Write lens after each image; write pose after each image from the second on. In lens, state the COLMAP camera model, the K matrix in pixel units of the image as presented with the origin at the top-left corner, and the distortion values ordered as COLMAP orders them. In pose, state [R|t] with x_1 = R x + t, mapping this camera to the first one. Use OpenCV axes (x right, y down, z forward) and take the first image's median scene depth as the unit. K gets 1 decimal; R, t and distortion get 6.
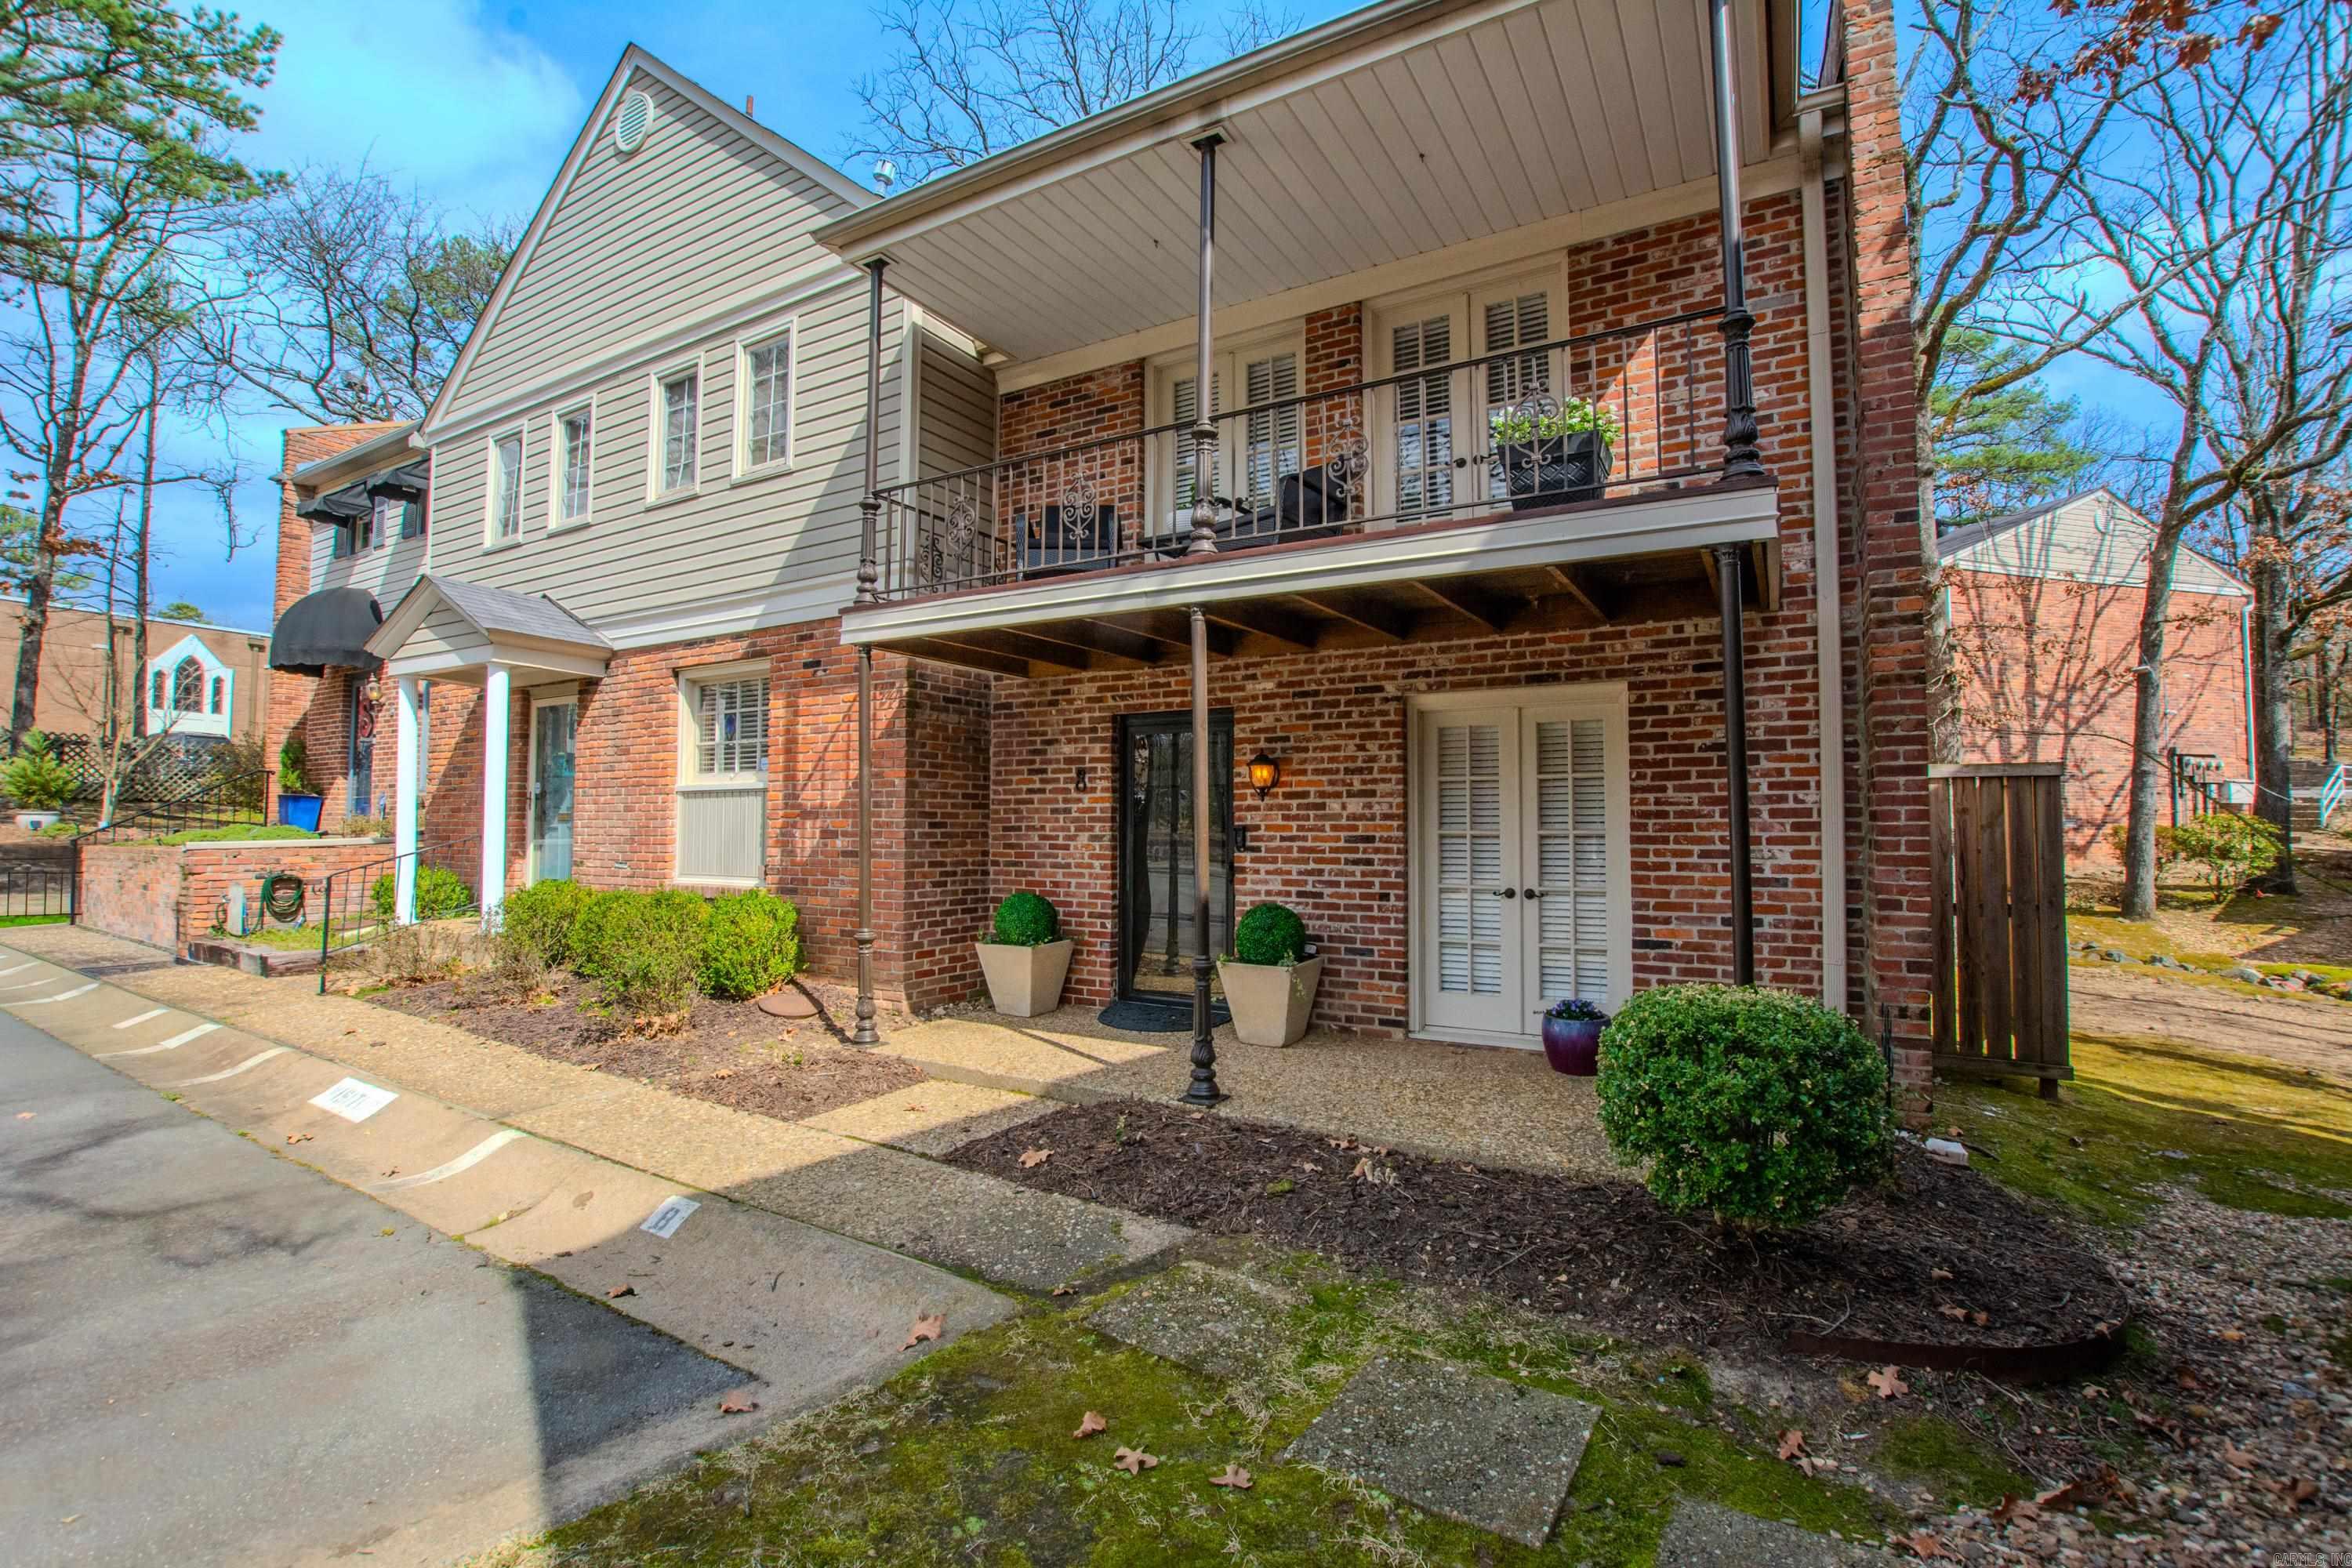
lens RADIAL K [[1080.4, 0, 1190.7], [0, 1080.4, 764.7], [0, 0, 1]] dist [-0.018332, -0.000118]
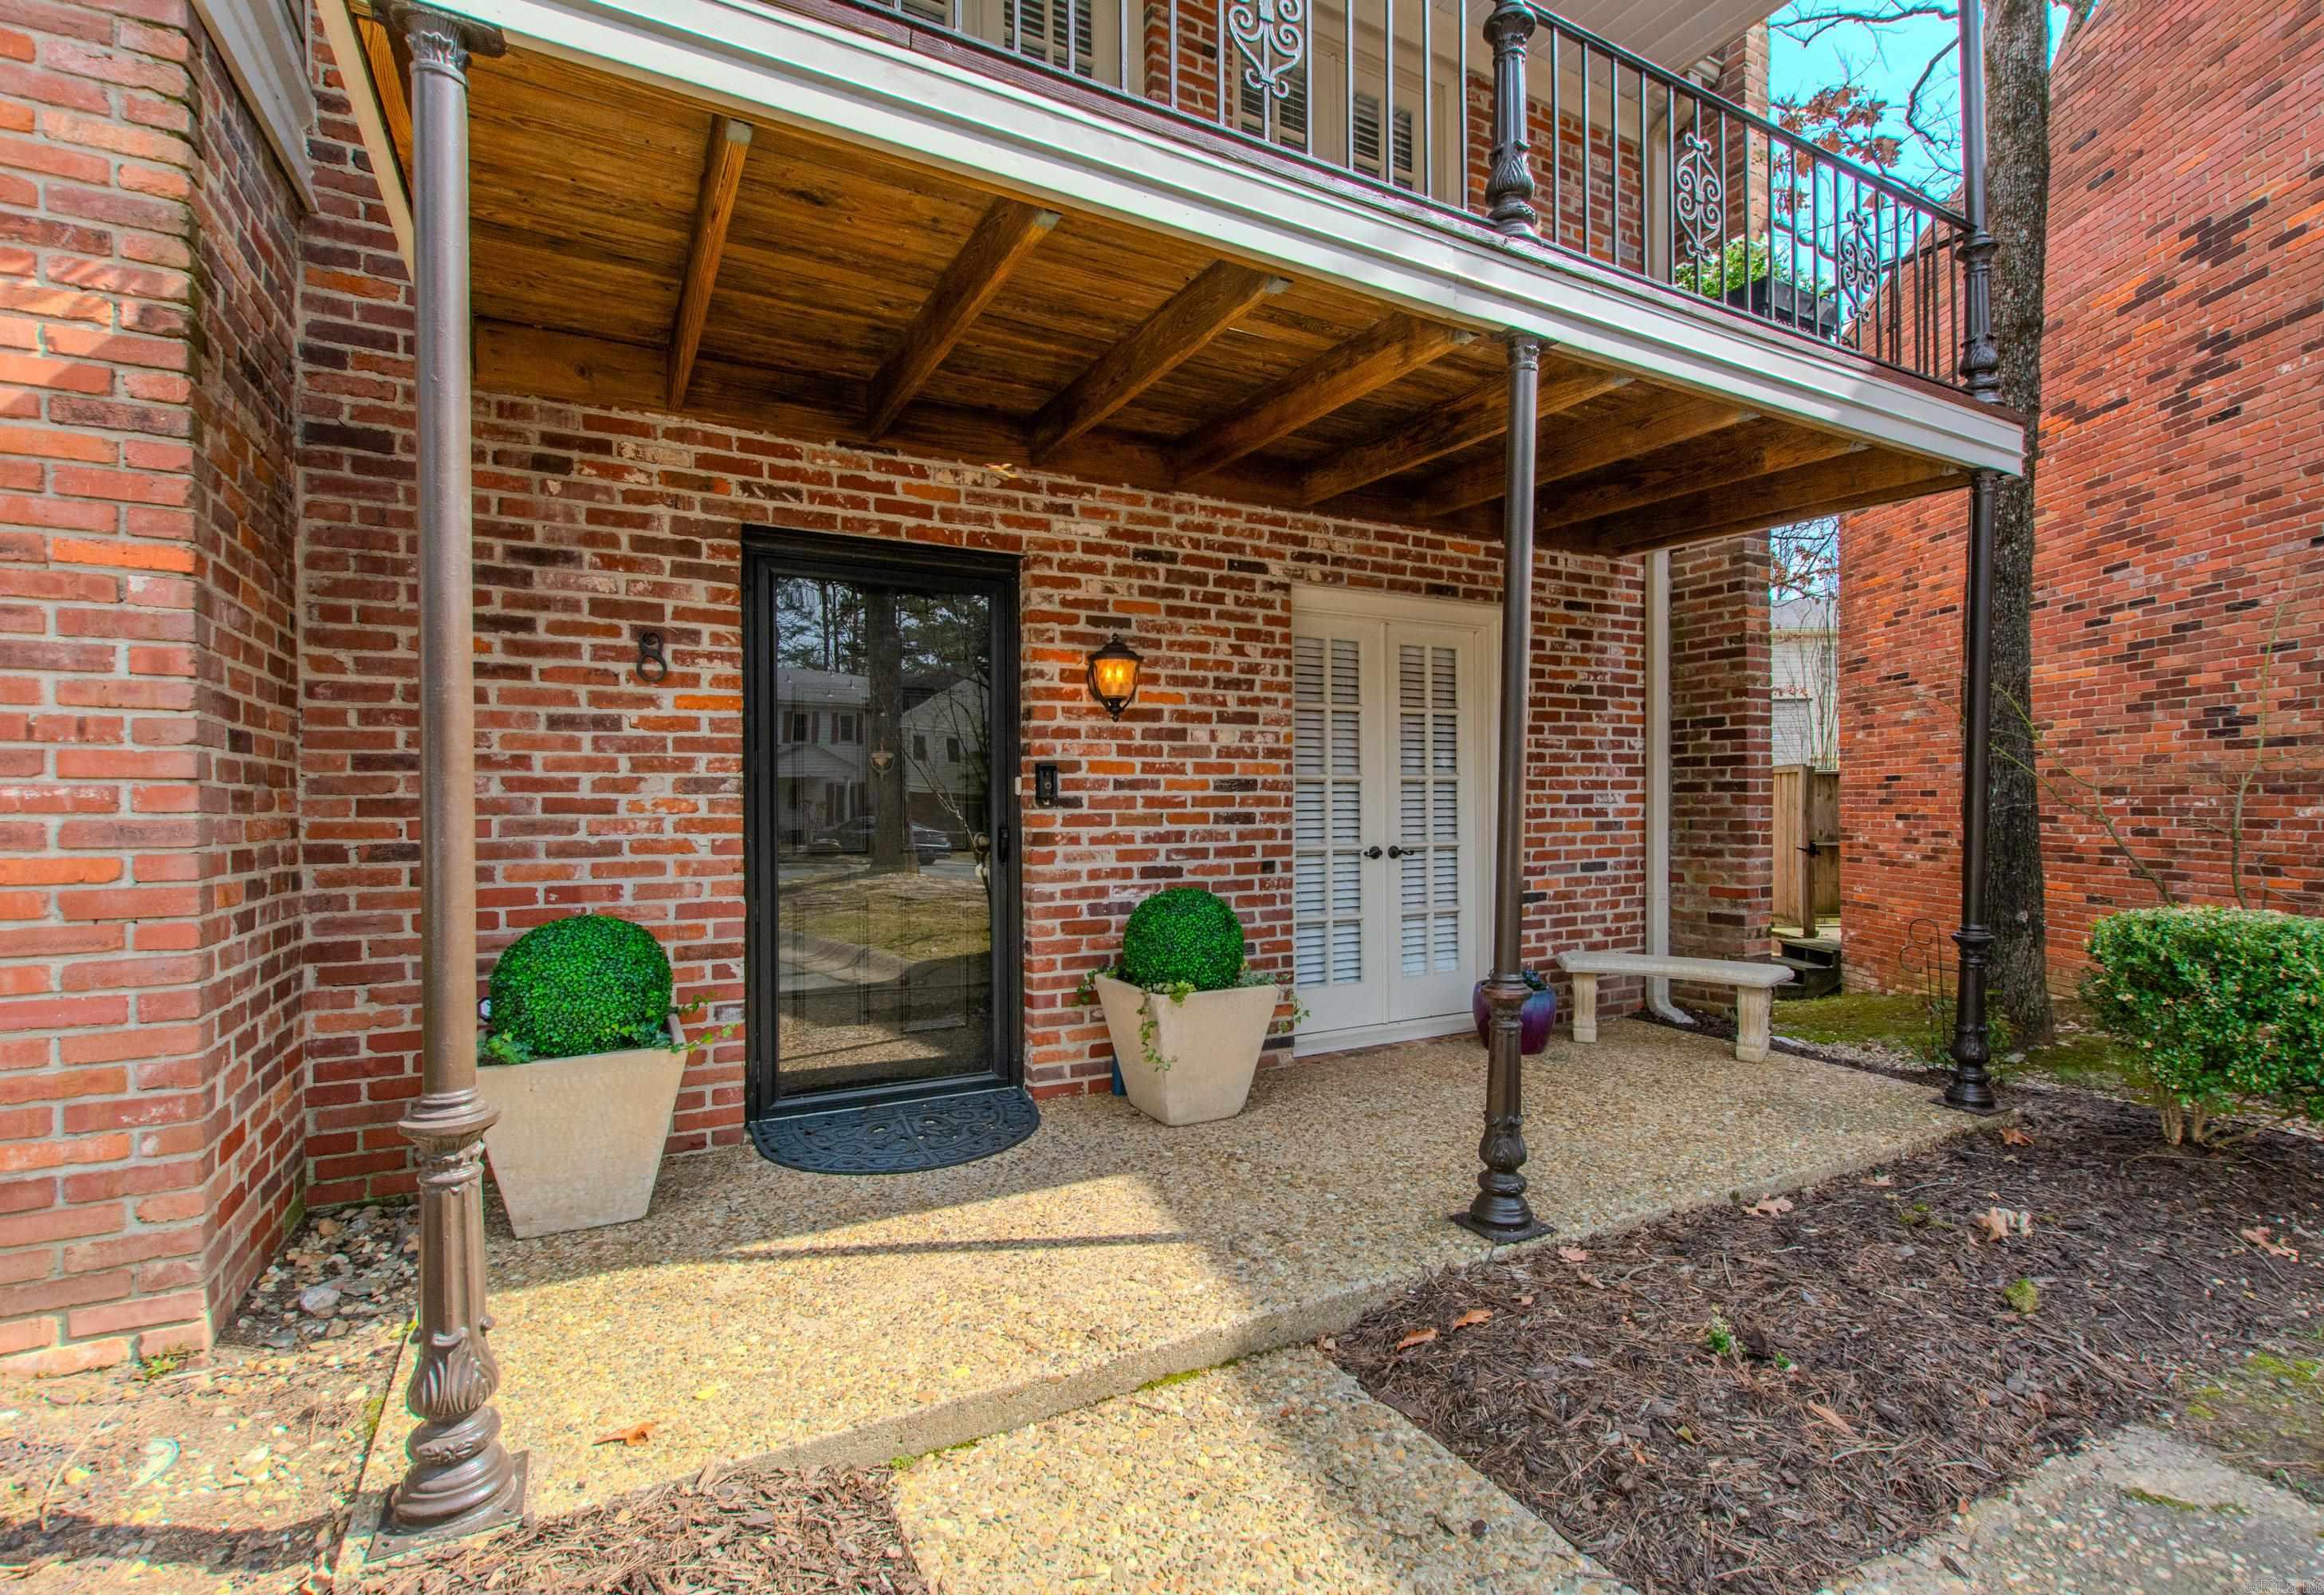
lens RADIAL K [[1057.7, 0, 1181.5], [0, 1057.7, 801.1], [0, 0, 1]] dist [0.000678, -0.001338]
pose [[0.498125, 0.000714, 0.867105, -0.424650], [-0.040712, 0.998916, 0.022566, 0.063577], [-0.866149, -0.046542, 0.497614, 0.678330]]
